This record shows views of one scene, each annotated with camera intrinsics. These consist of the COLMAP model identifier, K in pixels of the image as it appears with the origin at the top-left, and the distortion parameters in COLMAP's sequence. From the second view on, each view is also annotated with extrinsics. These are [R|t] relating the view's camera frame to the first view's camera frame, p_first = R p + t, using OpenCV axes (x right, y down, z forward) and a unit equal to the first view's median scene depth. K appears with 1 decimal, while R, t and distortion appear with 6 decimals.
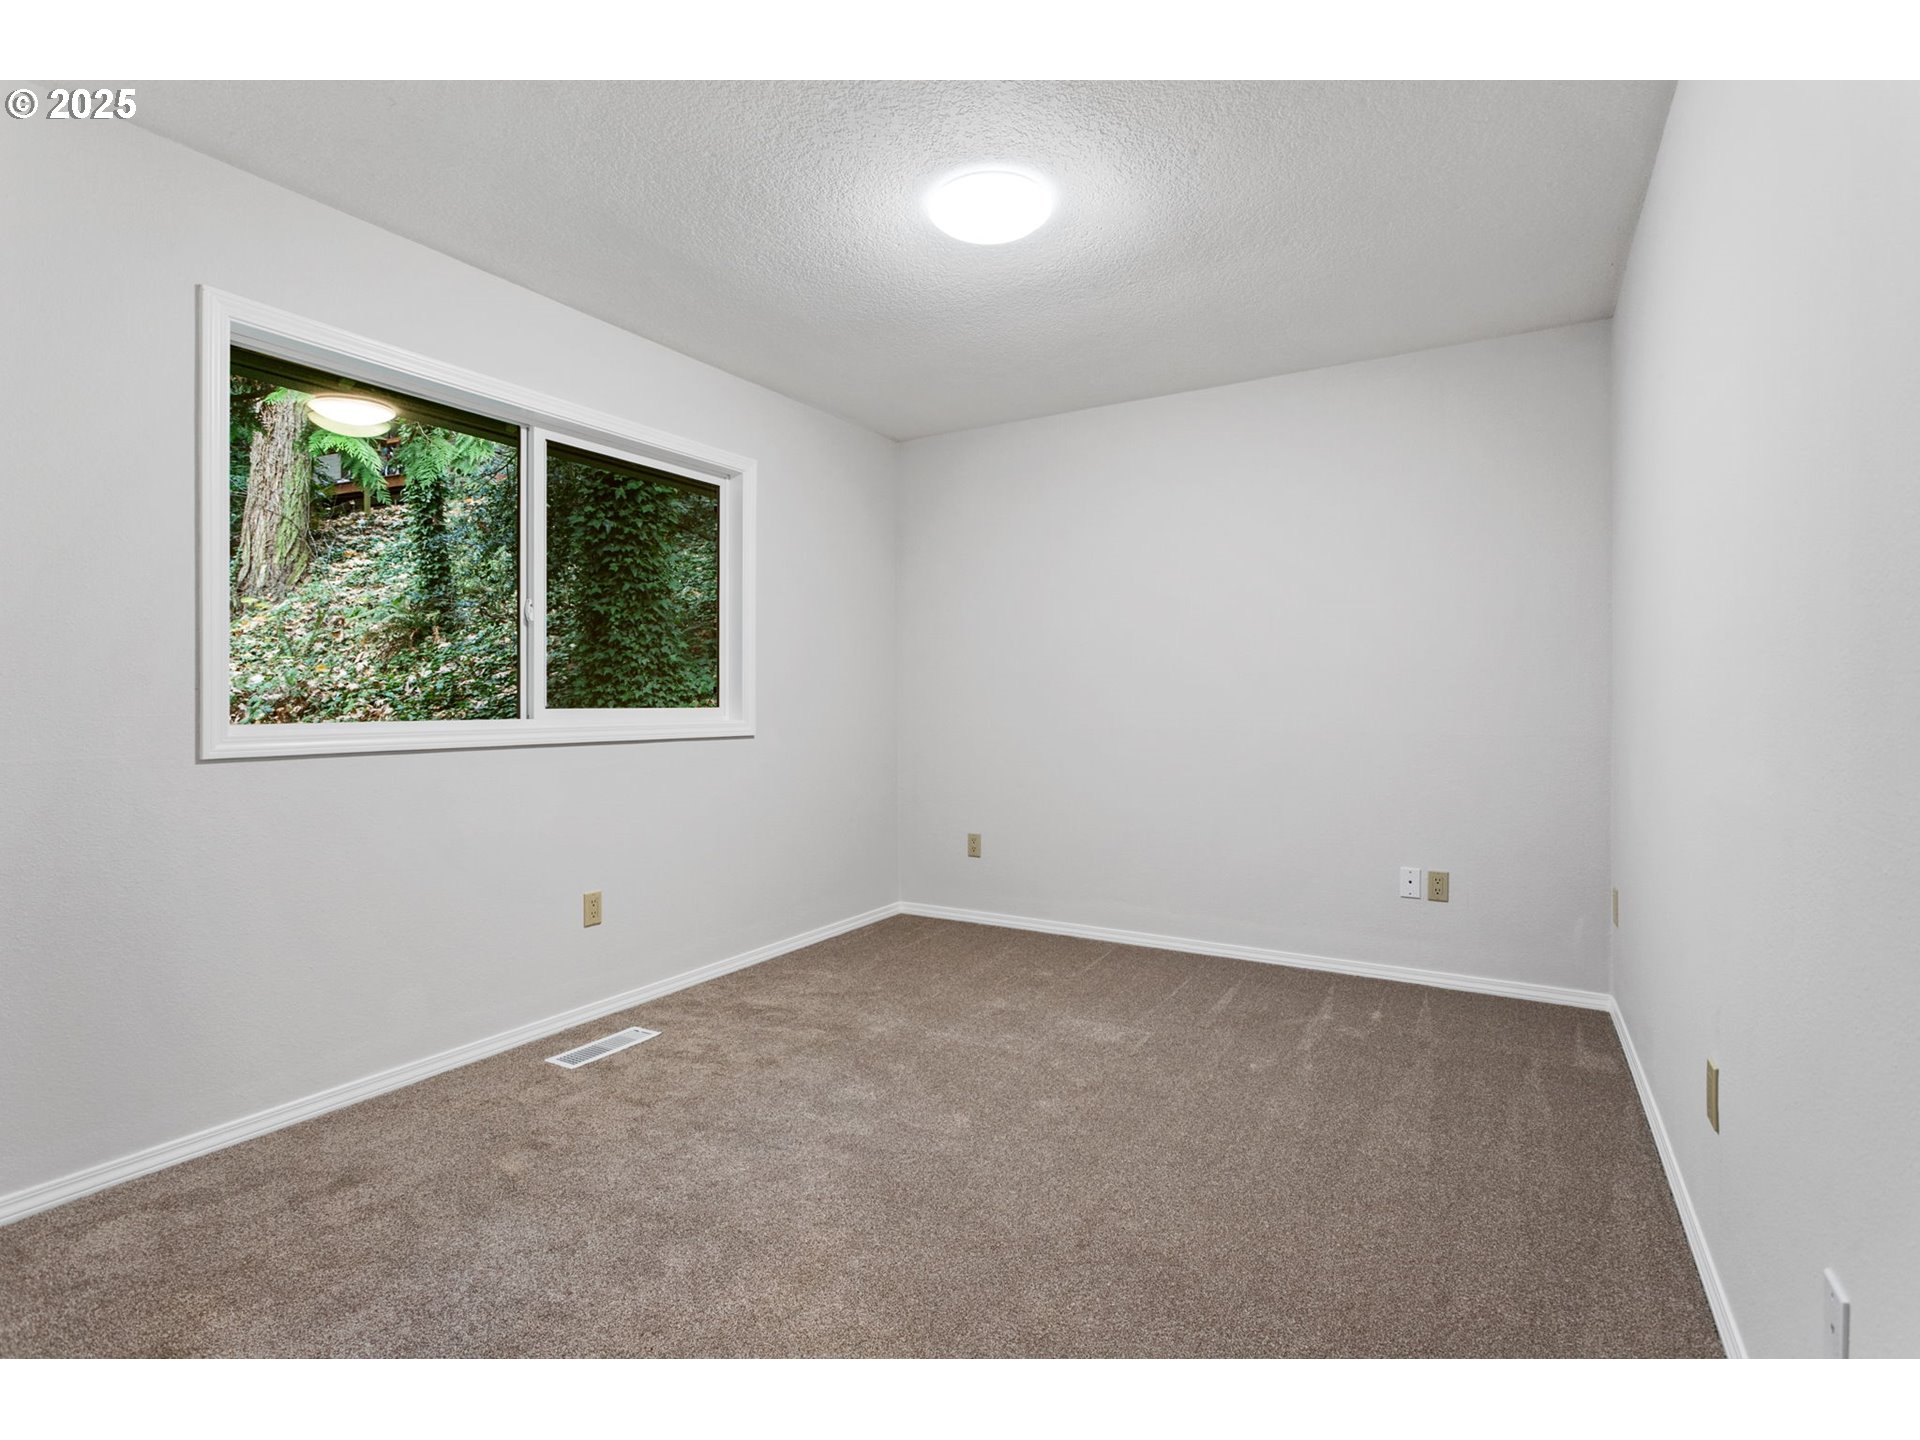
lens RADIAL K [[929.9, 0, 961.9], [0, 929.9, 710.0], [0, 0, 1]] dist [-0.031620, 0.014318]
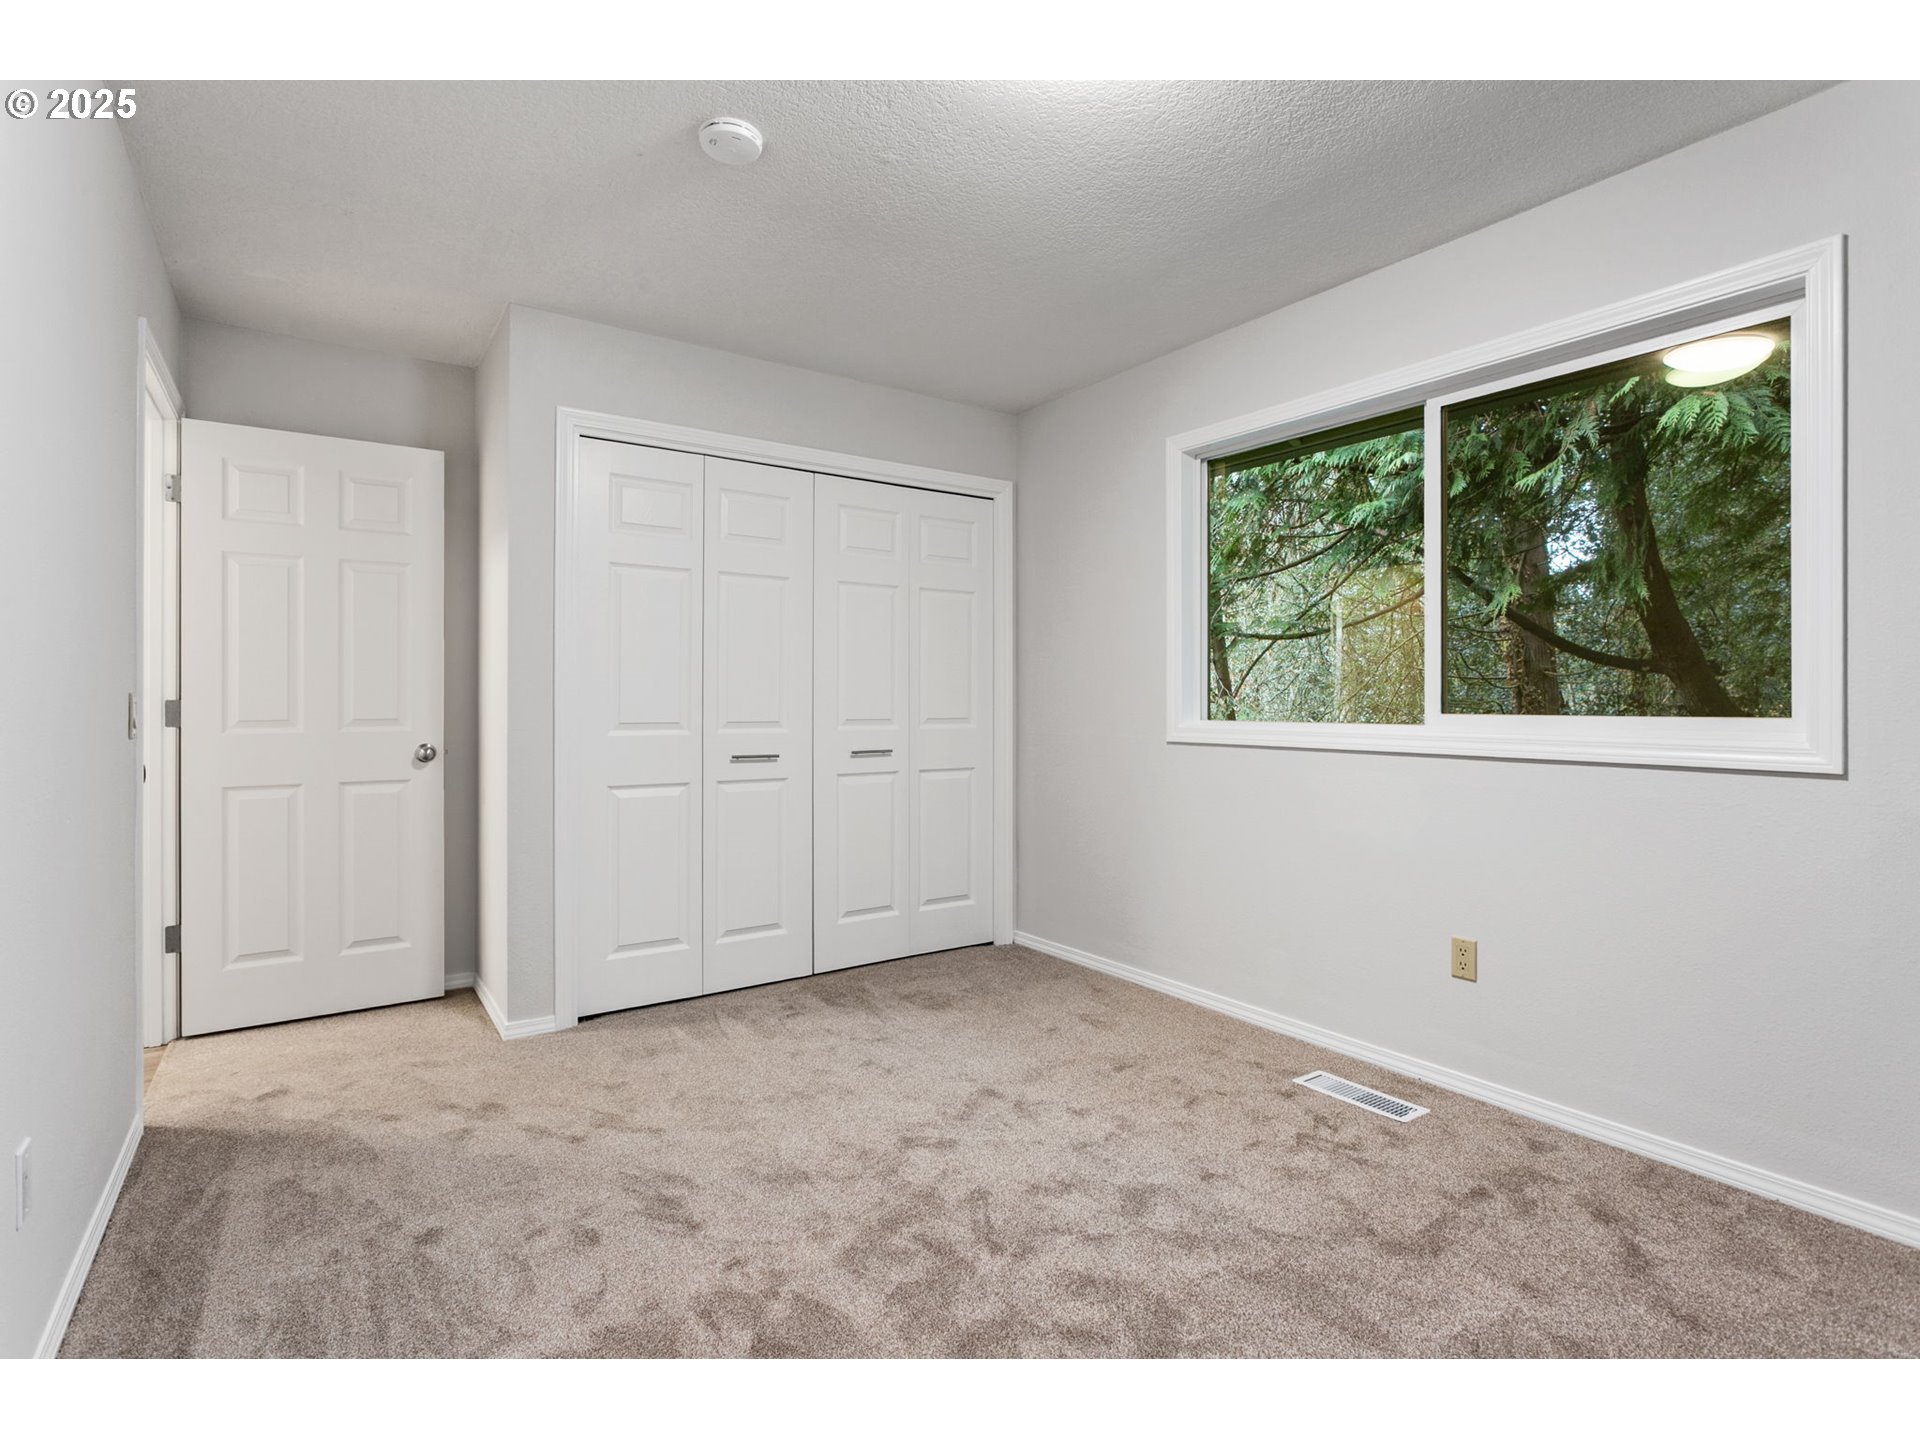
lens RADIAL K [[929.9, 0, 962.3], [0, 929.9, 711.9], [0, 0, 1]] dist [-0.031620, 0.014318]
pose [[-0.423054, 0.007292, -0.906075, 0.540449], [-0.008692, 0.999889, 0.012106, -0.009684], [0.906063, 0.012997, -0.422944, 0.968476]]
